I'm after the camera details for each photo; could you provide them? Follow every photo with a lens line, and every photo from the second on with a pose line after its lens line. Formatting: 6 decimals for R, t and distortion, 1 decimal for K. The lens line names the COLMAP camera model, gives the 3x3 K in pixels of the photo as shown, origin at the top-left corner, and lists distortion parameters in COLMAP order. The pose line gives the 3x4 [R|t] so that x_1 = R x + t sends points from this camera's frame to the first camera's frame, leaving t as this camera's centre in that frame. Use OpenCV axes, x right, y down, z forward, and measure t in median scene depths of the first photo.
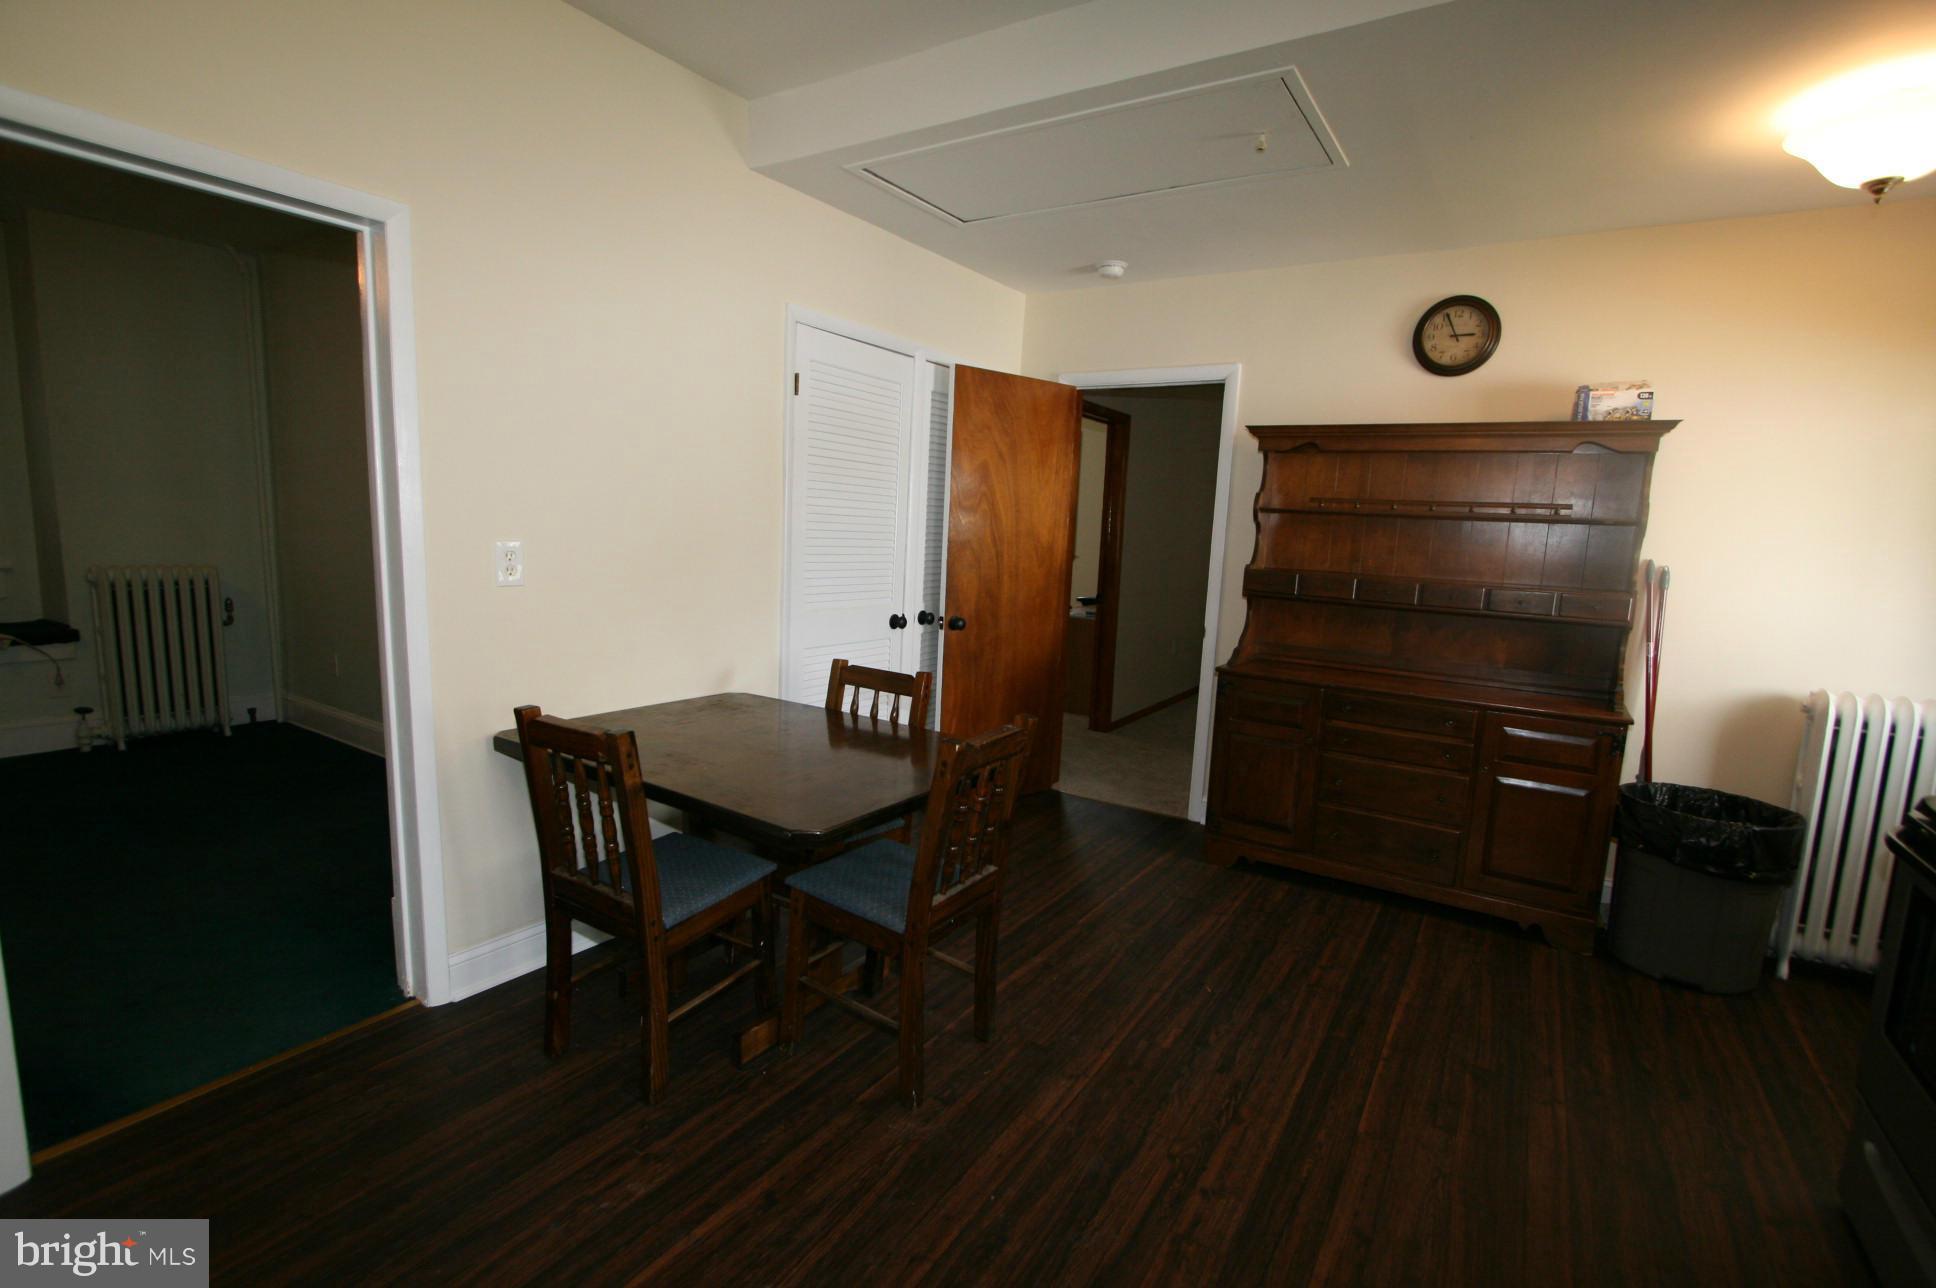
lens RADIAL K [[890.5, 0, 962.4], [0, 890.5, 647.6], [0, 0, 1]] dist [-0.010717, 0.000085]
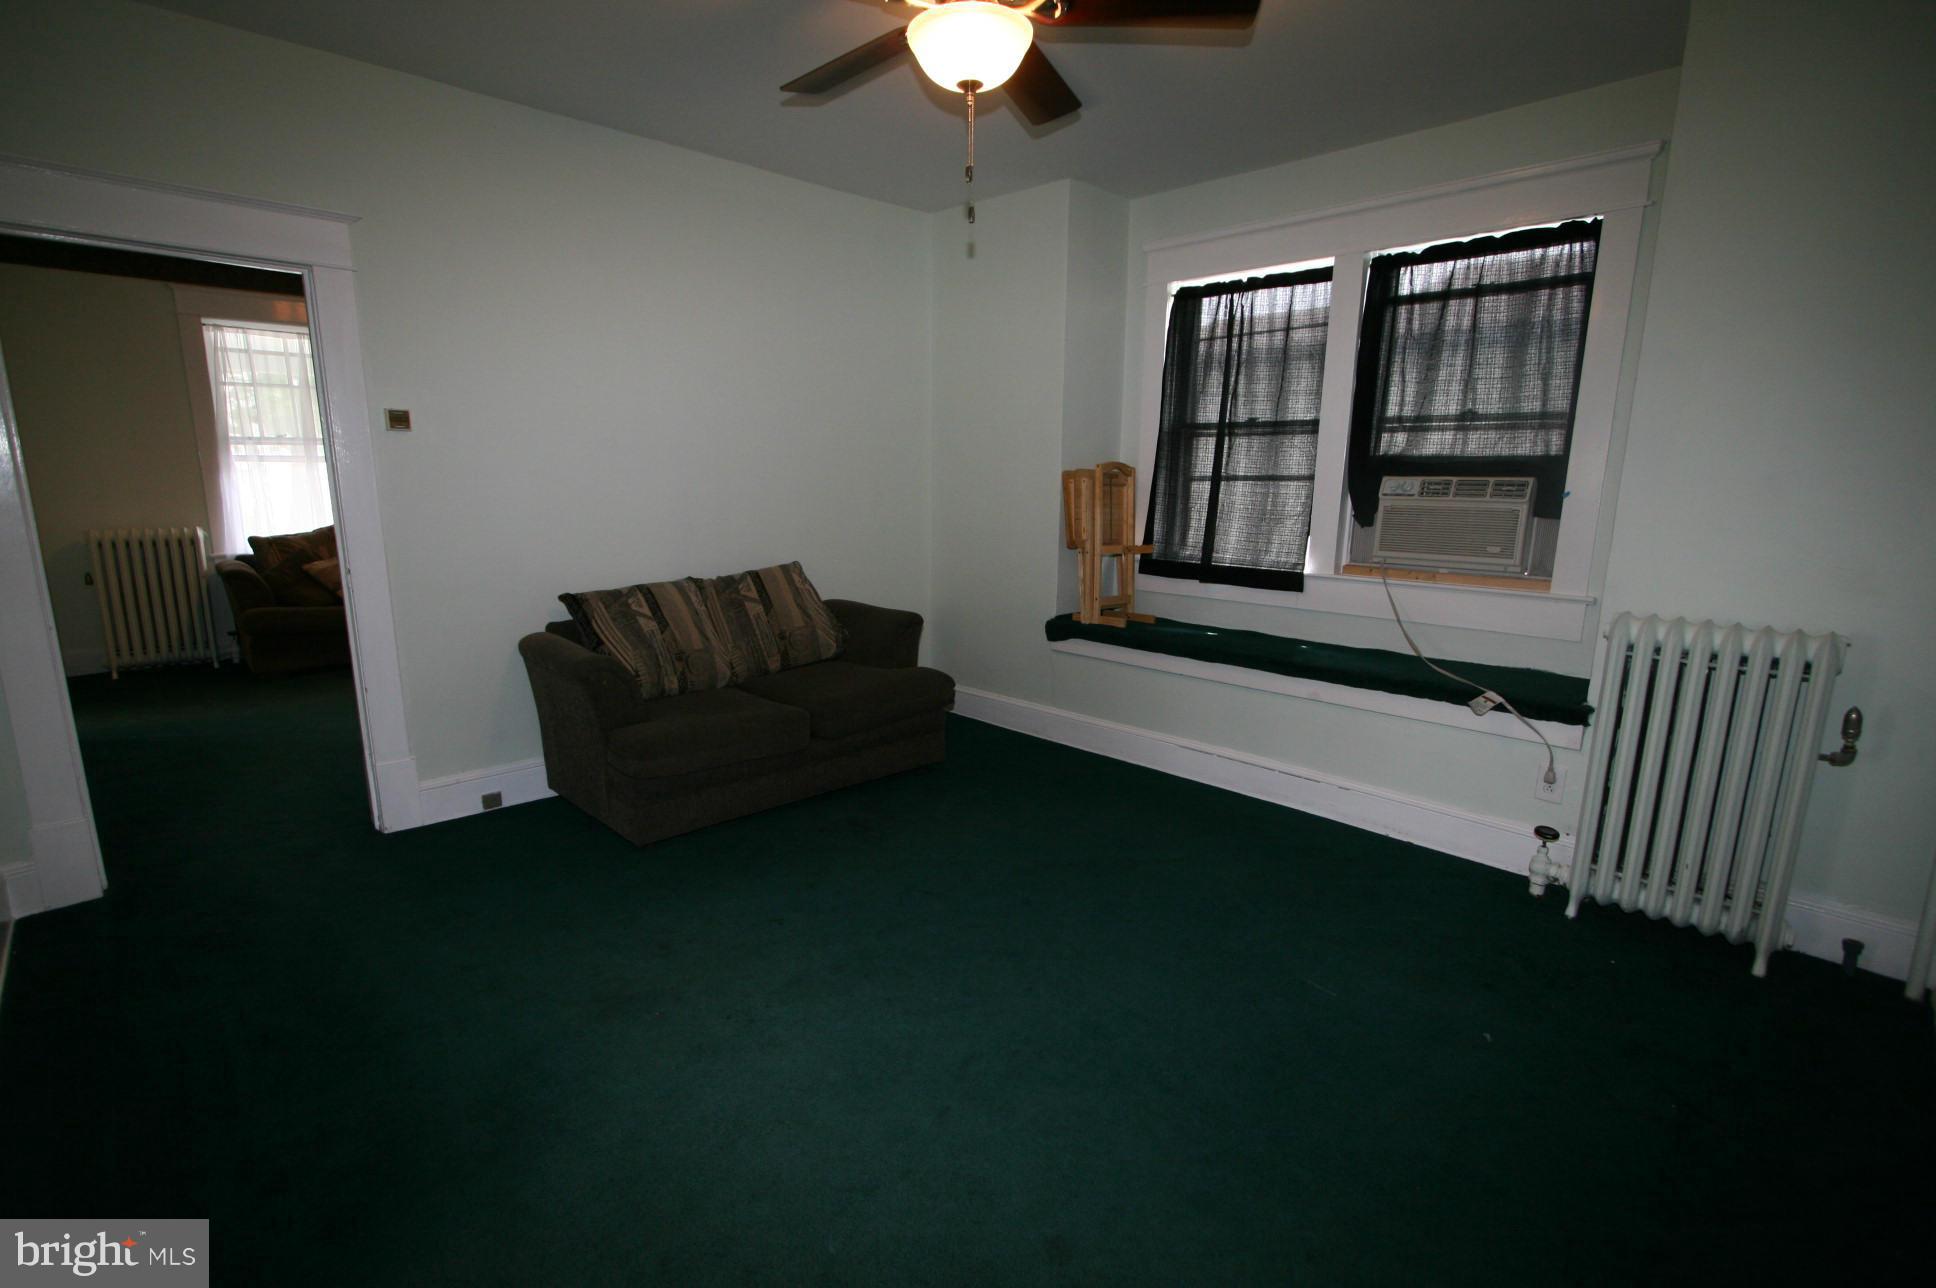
lens RADIAL K [[890.5, 0, 956.8], [0, 890.5, 651.0], [0, 0, 1]] dist [-0.010717, 0.000085]
pose [[-0.213292, 0.156325, -0.964401, -0.309365], [-0.156549, 0.968893, 0.191676, -0.109463], [0.964365, 0.191859, -0.182185, 0.674639]]
